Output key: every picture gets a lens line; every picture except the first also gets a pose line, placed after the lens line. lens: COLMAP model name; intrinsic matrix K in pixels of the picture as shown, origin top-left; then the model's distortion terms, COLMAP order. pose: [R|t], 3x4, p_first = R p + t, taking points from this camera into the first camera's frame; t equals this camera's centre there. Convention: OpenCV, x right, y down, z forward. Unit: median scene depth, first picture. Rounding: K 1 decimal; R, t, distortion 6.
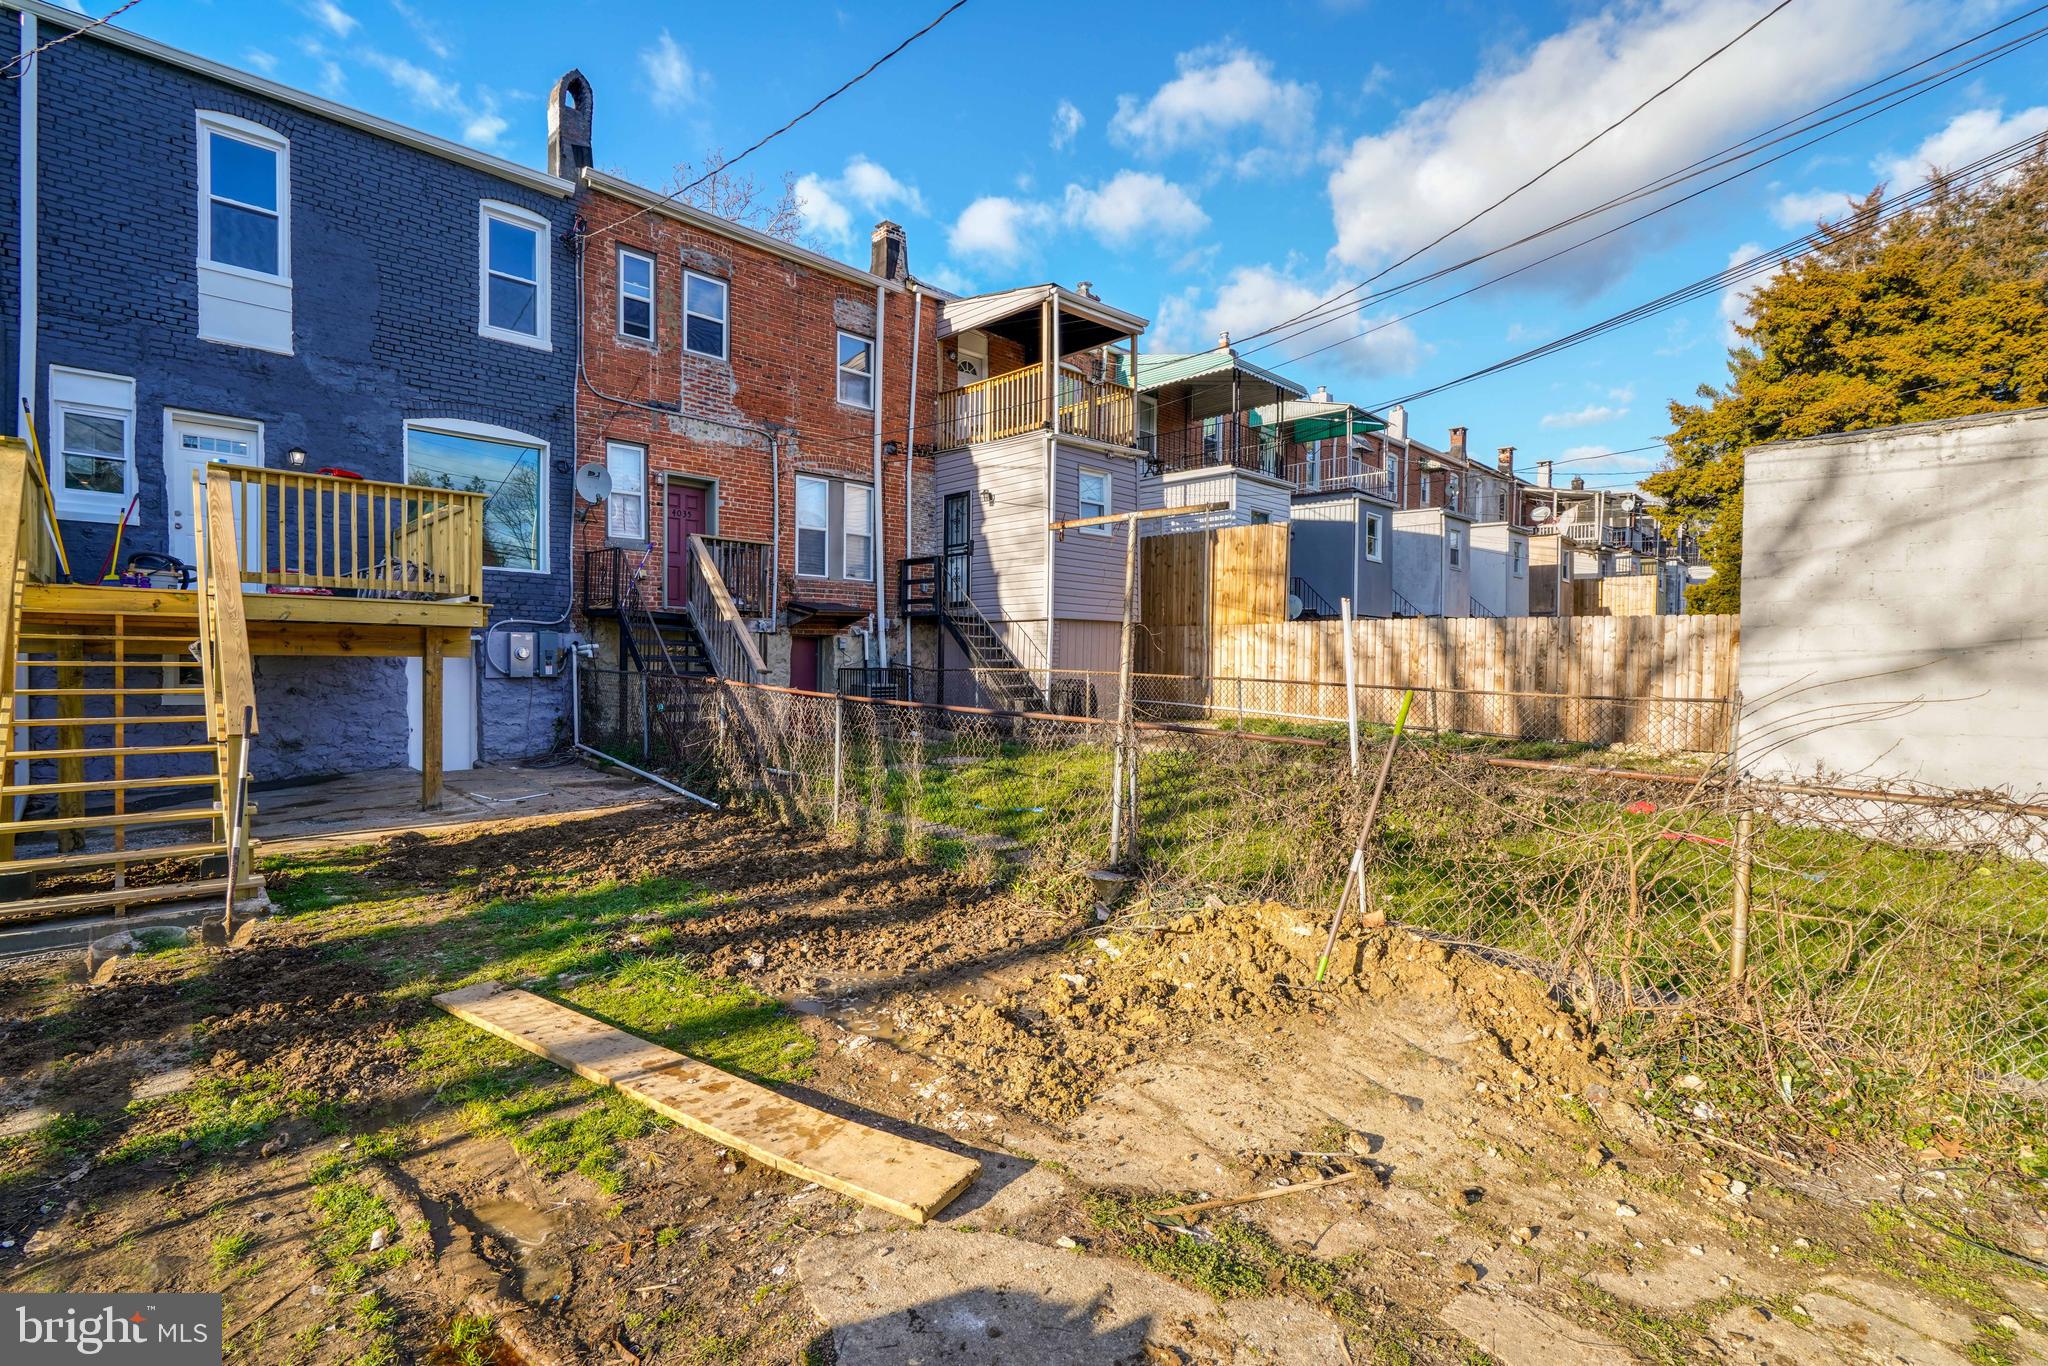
lens RADIAL K [[931.3, 0, 1014.0], [0, 931.3, 676.1], [0, 0, 1]] dist [-0.010210, 0.005916]
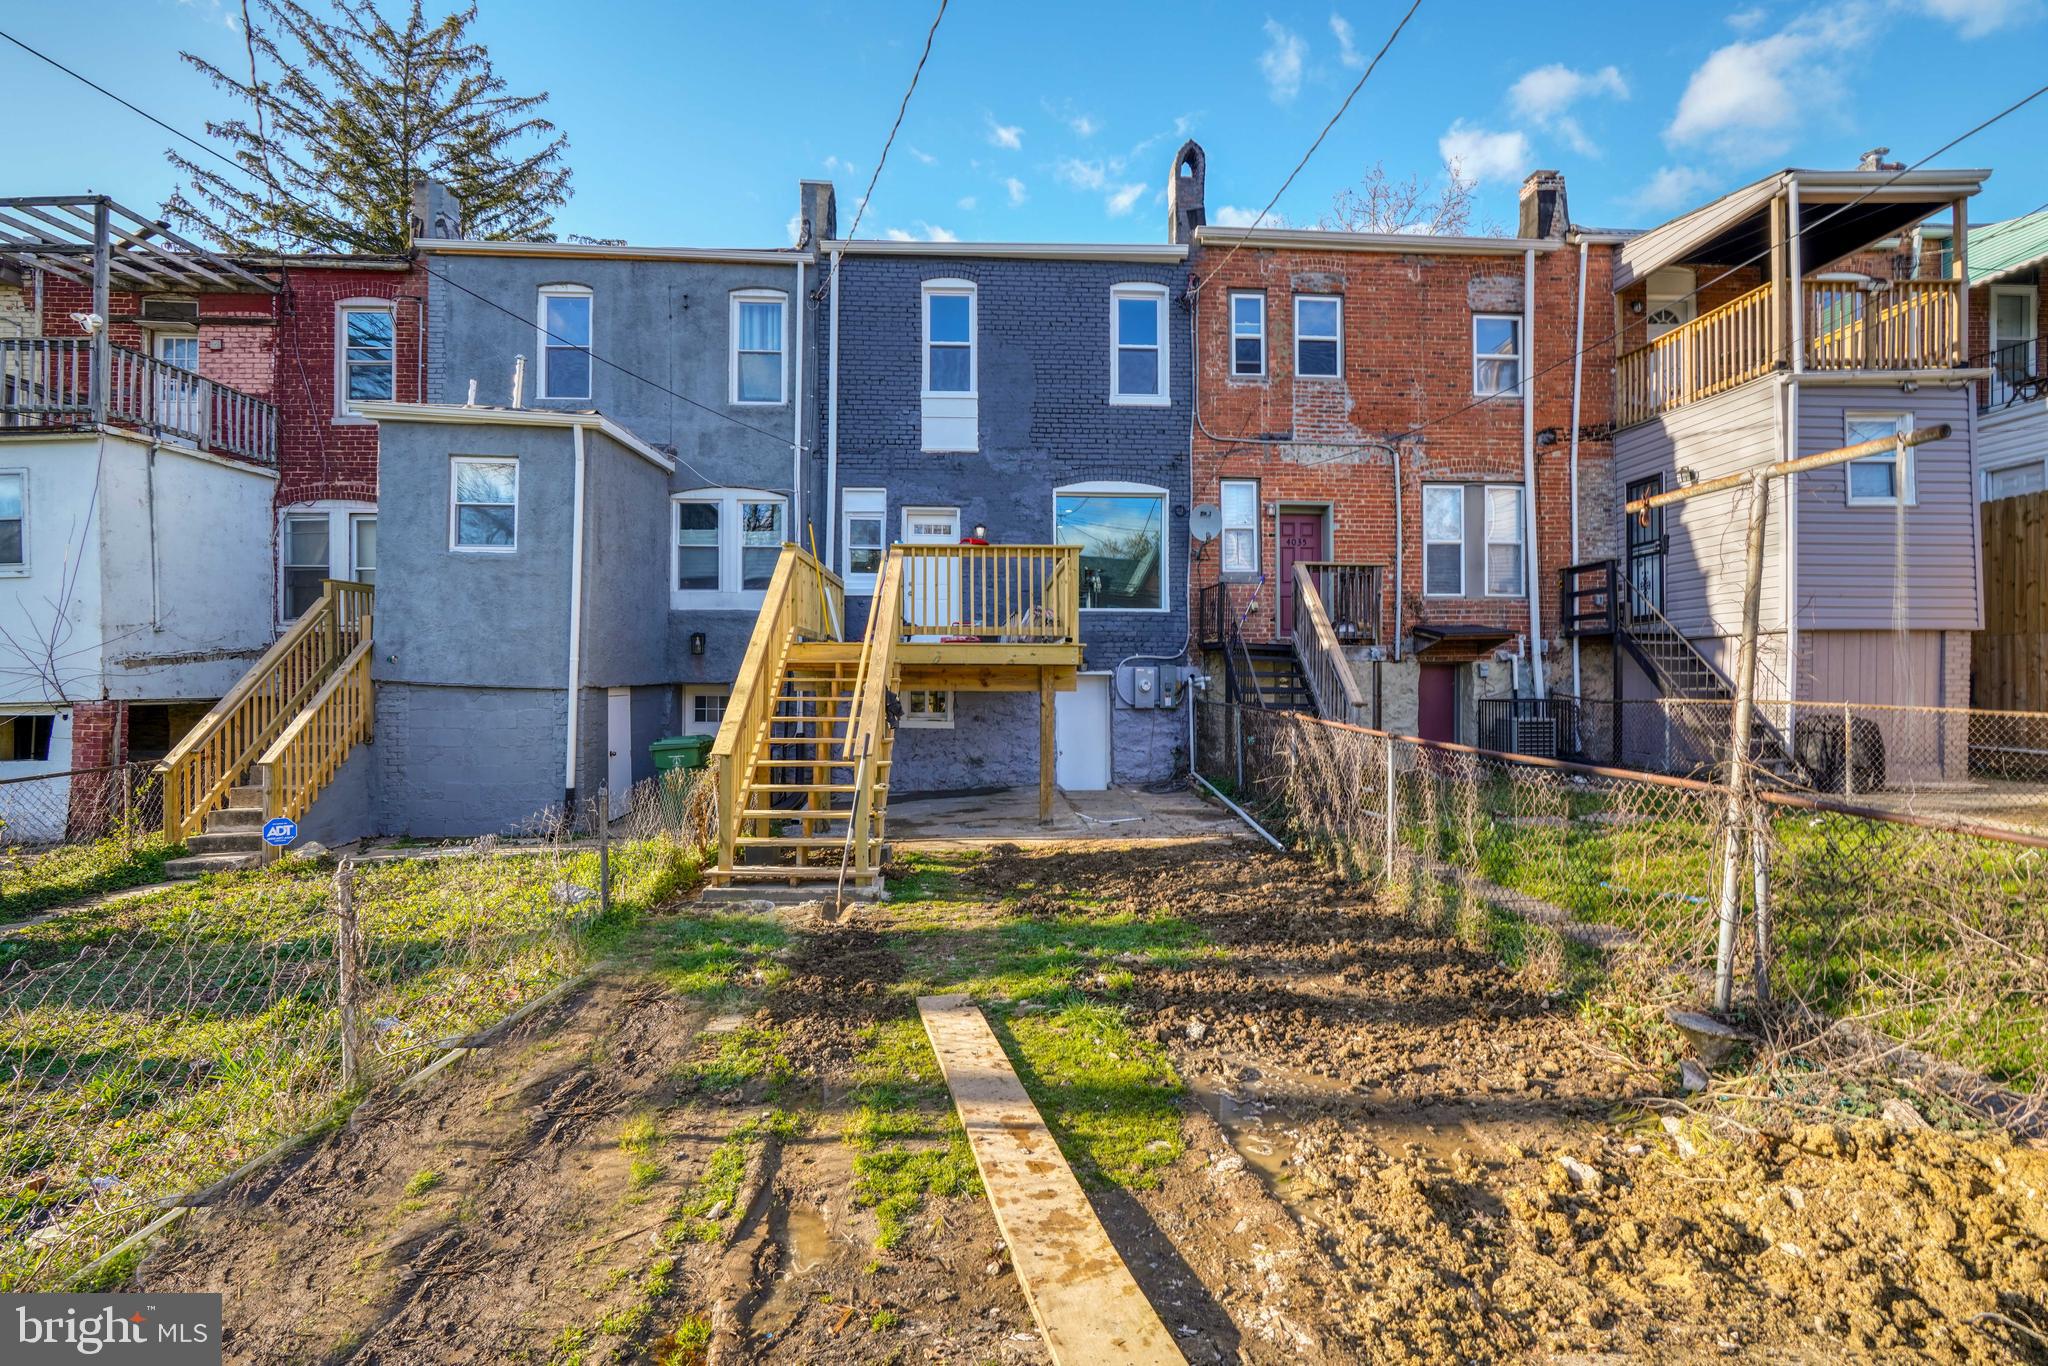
lens RADIAL K [[931.3, 0, 1007.2], [0, 931.3, 676.5], [0, 0, 1]] dist [-0.010210, 0.005916]
pose [[0.747636, -0.015529, -0.663927, 0.088557], [-0.004089, 0.999600, -0.027986, -0.005466], [0.664096, 0.023638, 0.747274, 0.091008]]
